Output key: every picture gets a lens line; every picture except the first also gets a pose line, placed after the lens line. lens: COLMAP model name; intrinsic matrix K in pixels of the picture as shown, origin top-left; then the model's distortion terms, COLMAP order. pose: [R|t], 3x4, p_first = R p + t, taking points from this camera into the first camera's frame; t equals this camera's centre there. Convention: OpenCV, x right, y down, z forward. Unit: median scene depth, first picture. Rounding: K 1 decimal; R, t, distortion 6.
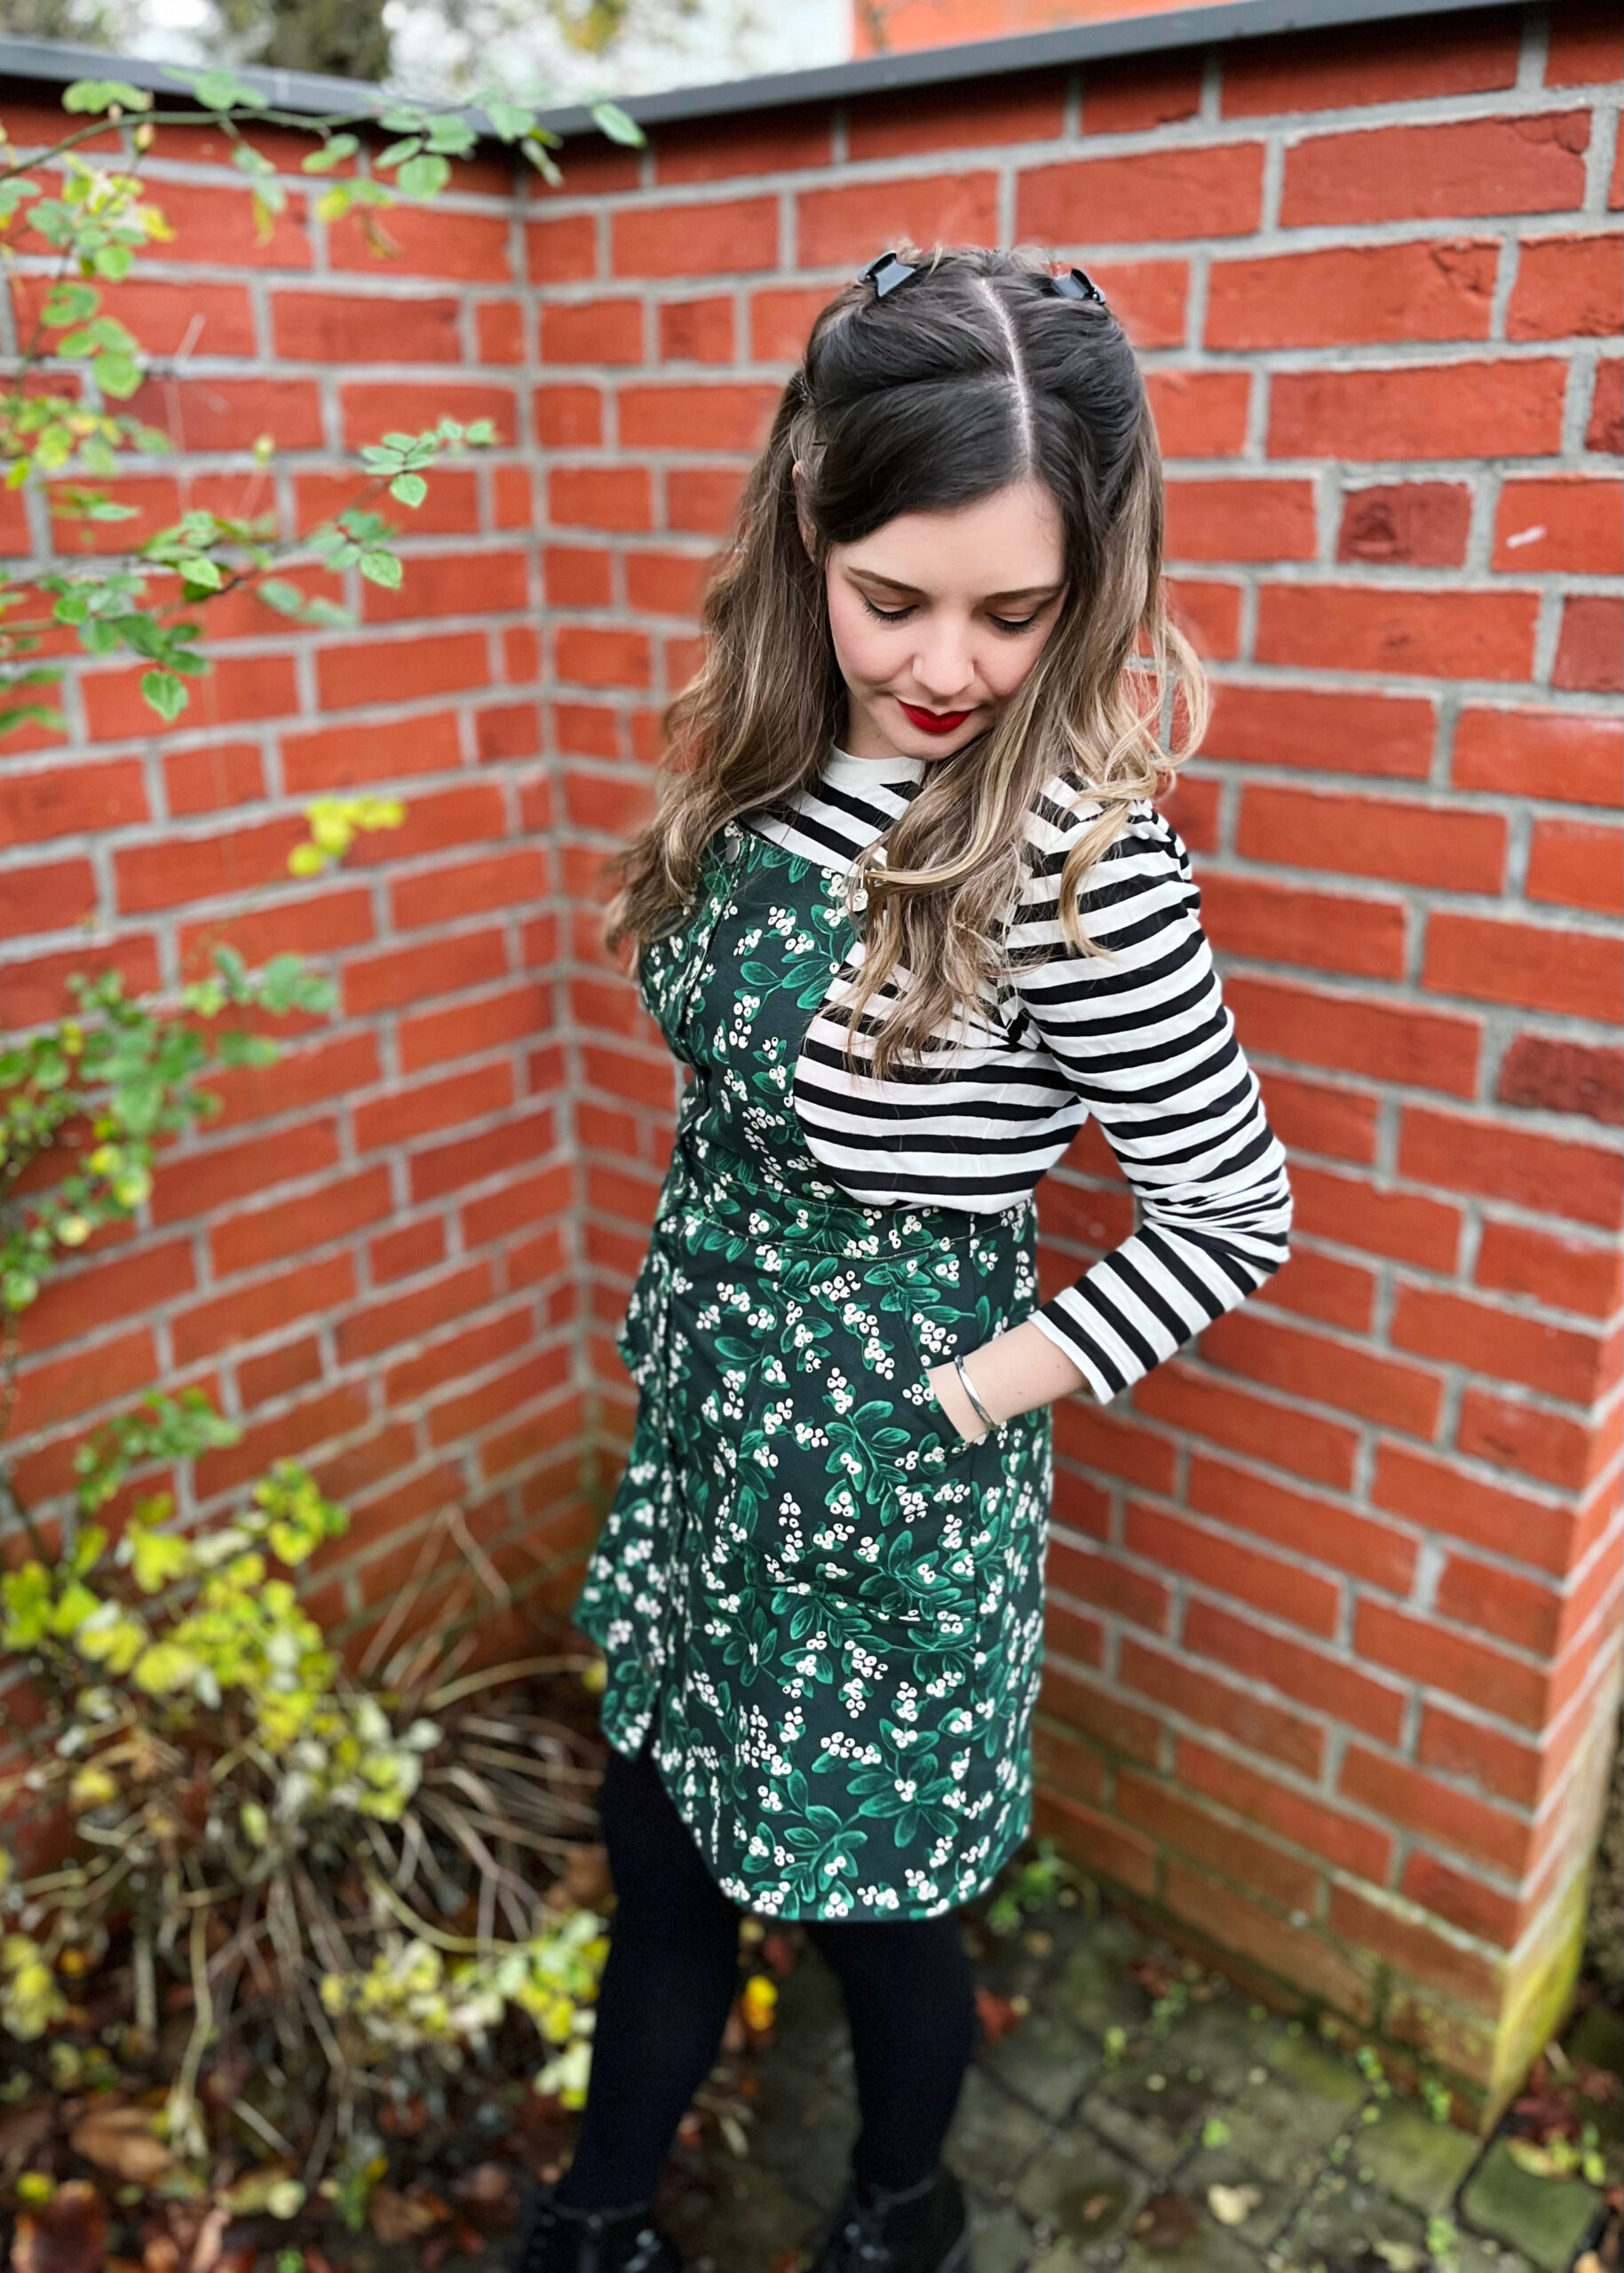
lens RADIAL K [[1825.2, 0, 819.2], [0, 1825.2, 1010.0], [0, 0, 1]] dist [0.029358, -0.043061]
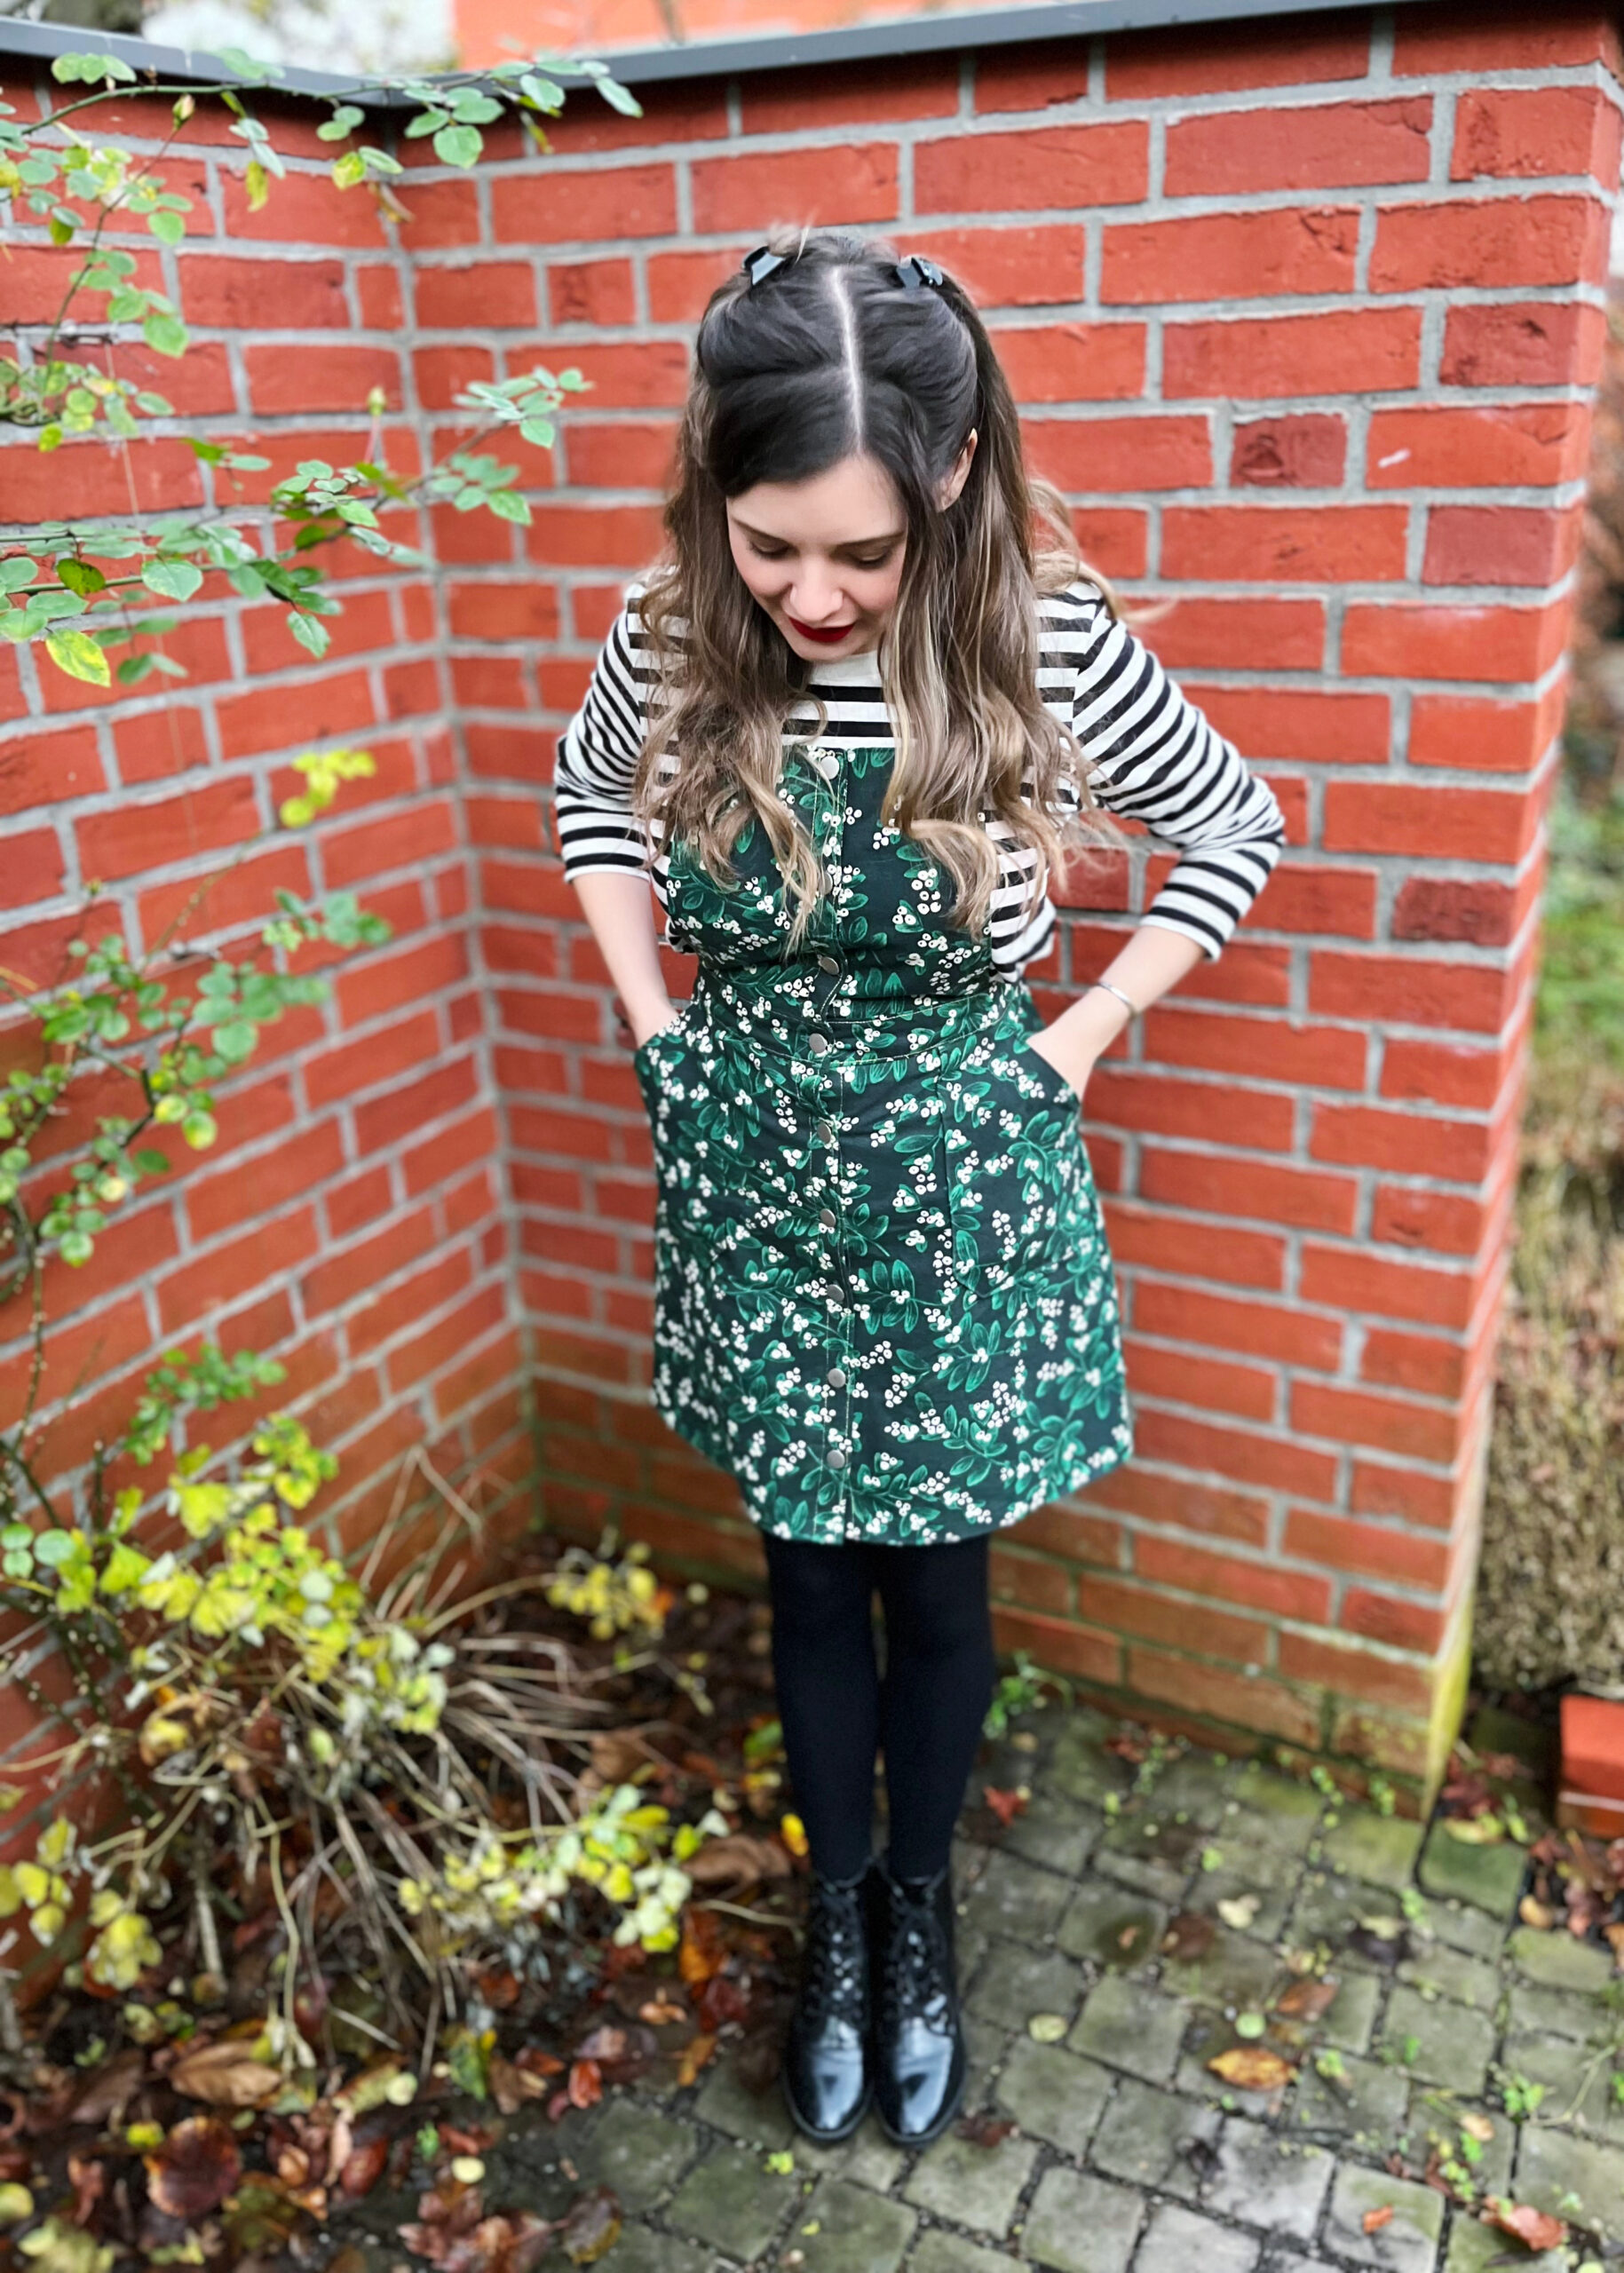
lens RADIAL K [[1825.2, 0, 887.3], [0, 1825.2, 1027.1], [0, 0, 1]] dist [0.029358, -0.043061]
pose [[0.971551, -0.095599, 0.216677, -0.186198], [0.090693, 0.995349, 0.032496, 0.034249], [-0.218776, -0.011921, 0.975702, -0.079060]]
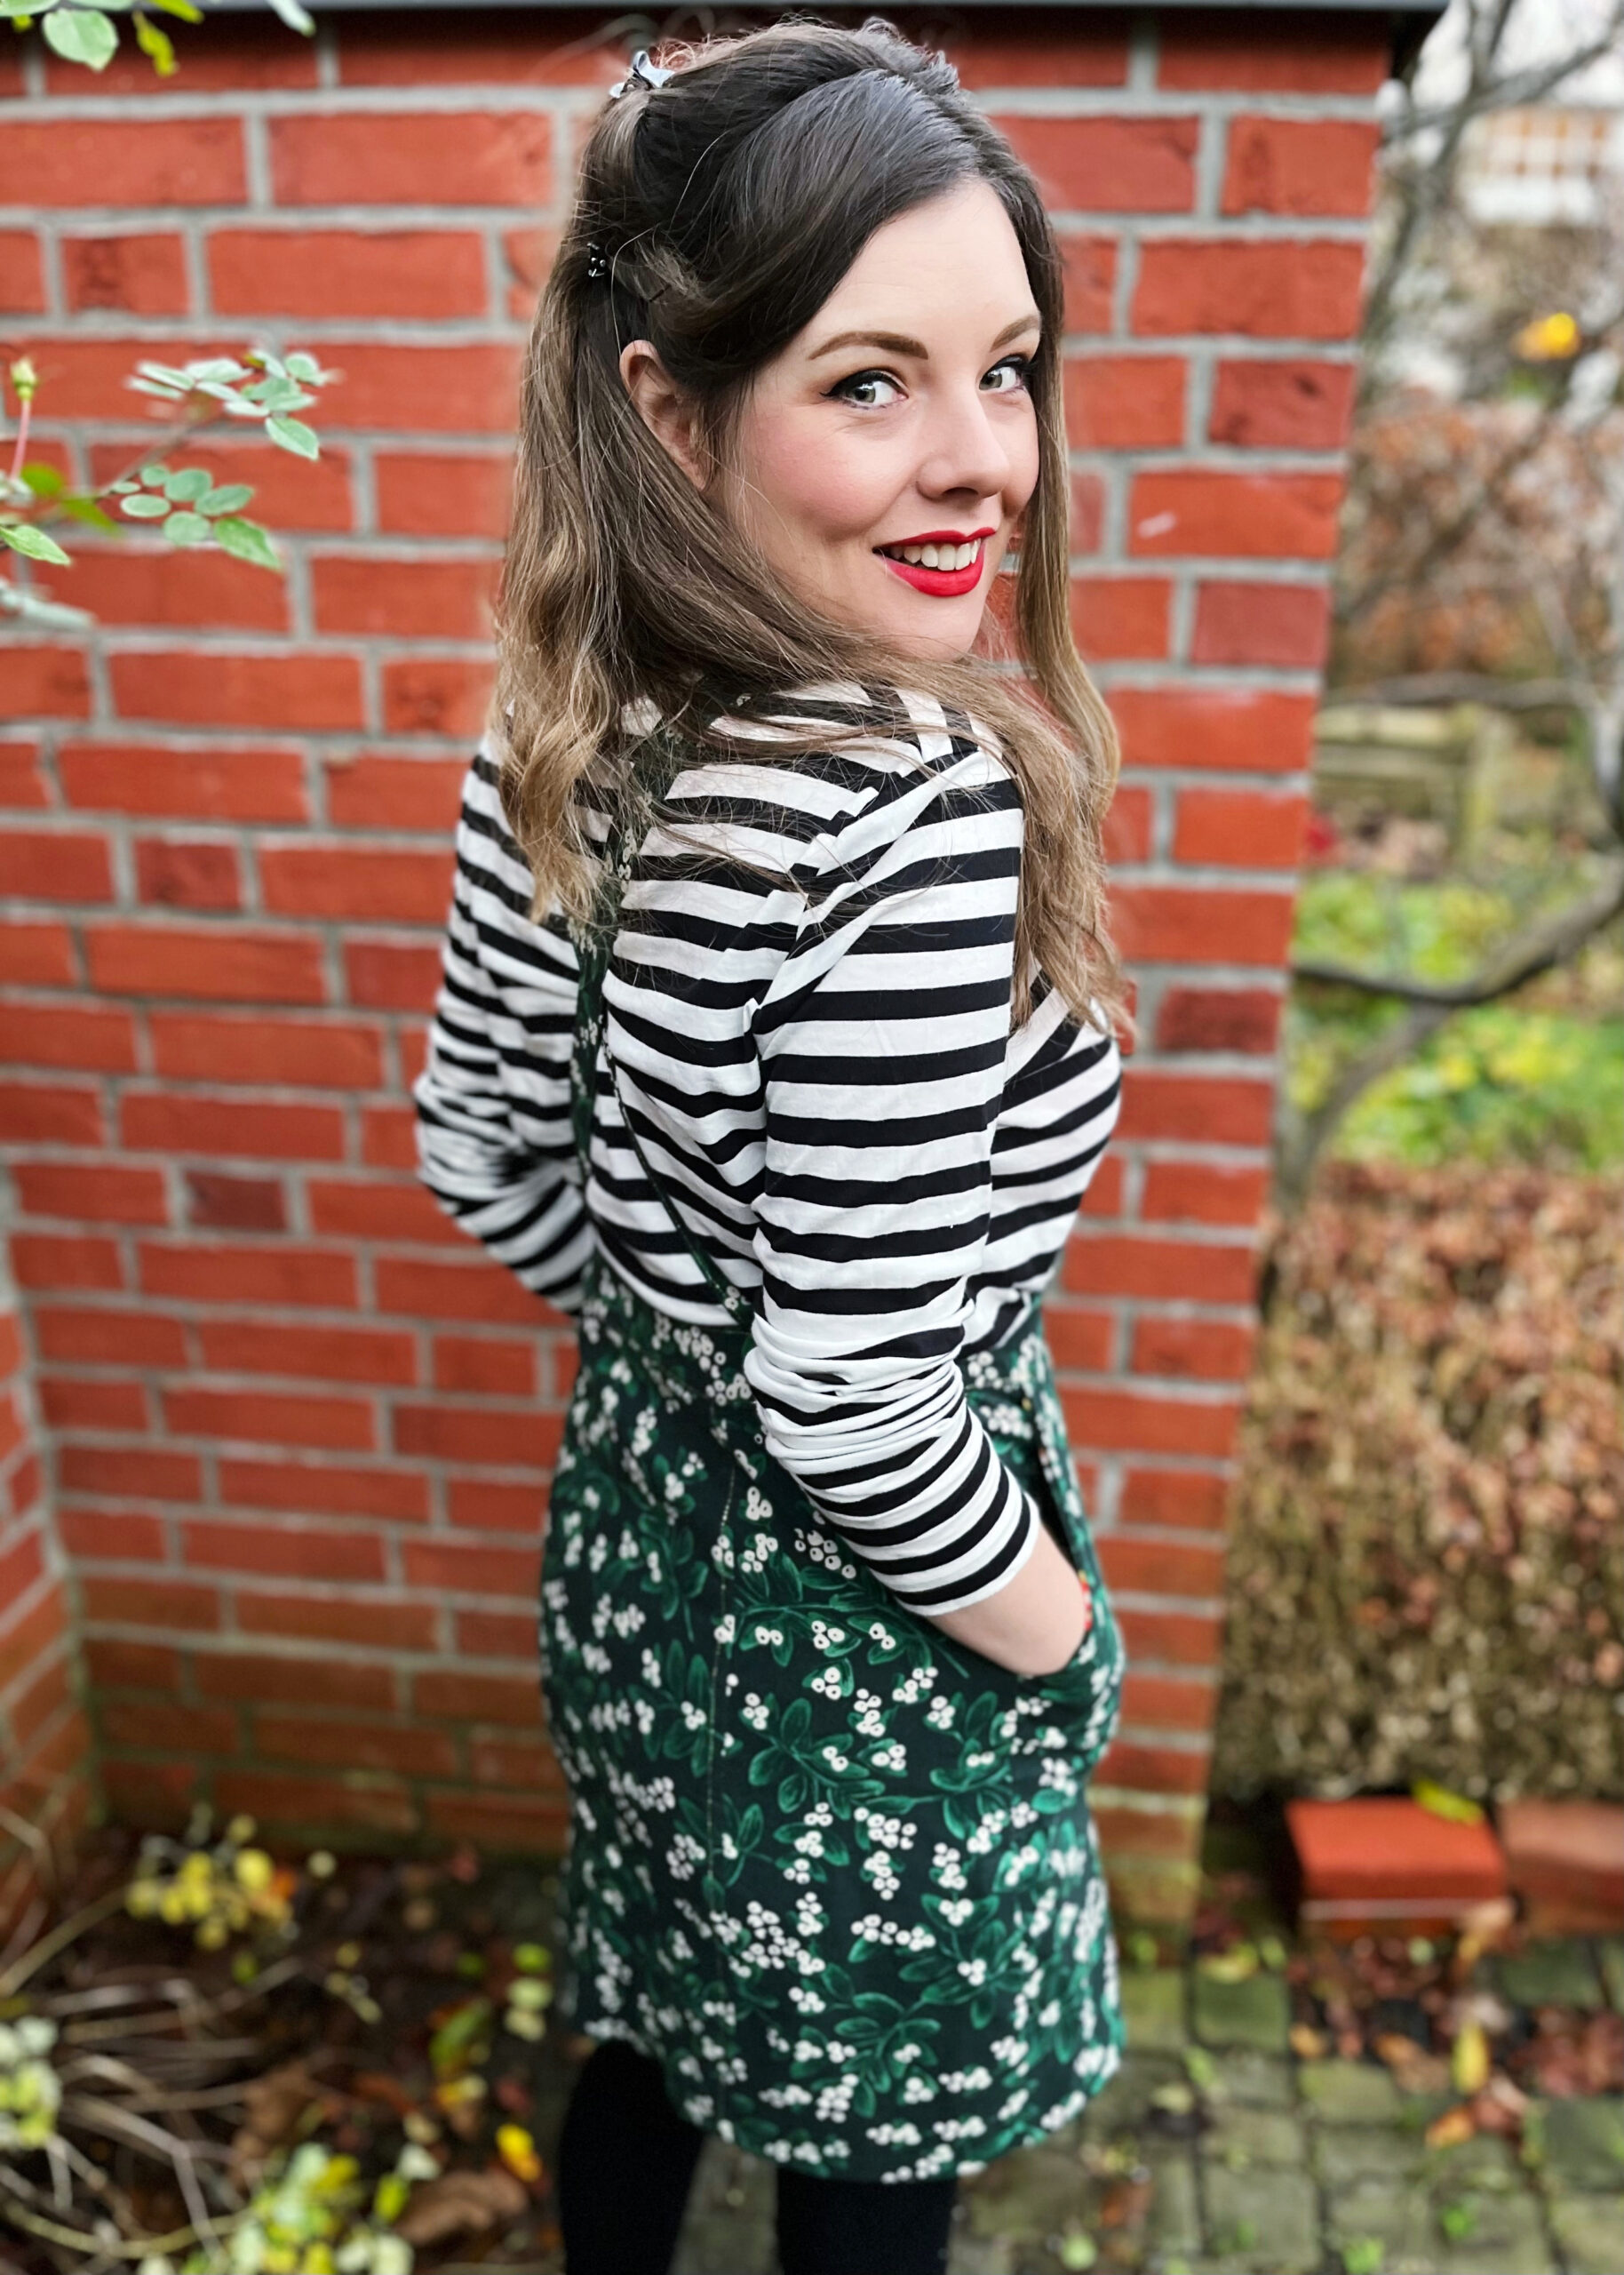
lens RADIAL K [[1826.5, 0, 879.7], [0, 1826.5, 1110.4], [0, 0, 1]] dist [0.029358, -0.043061]
pose [[0.839875, -0.166777, 0.516522, -0.293527], [0.141159, 0.985993, 0.088834, -0.030816], [-0.524103, -0.001698, 0.851653, 0.138485]]
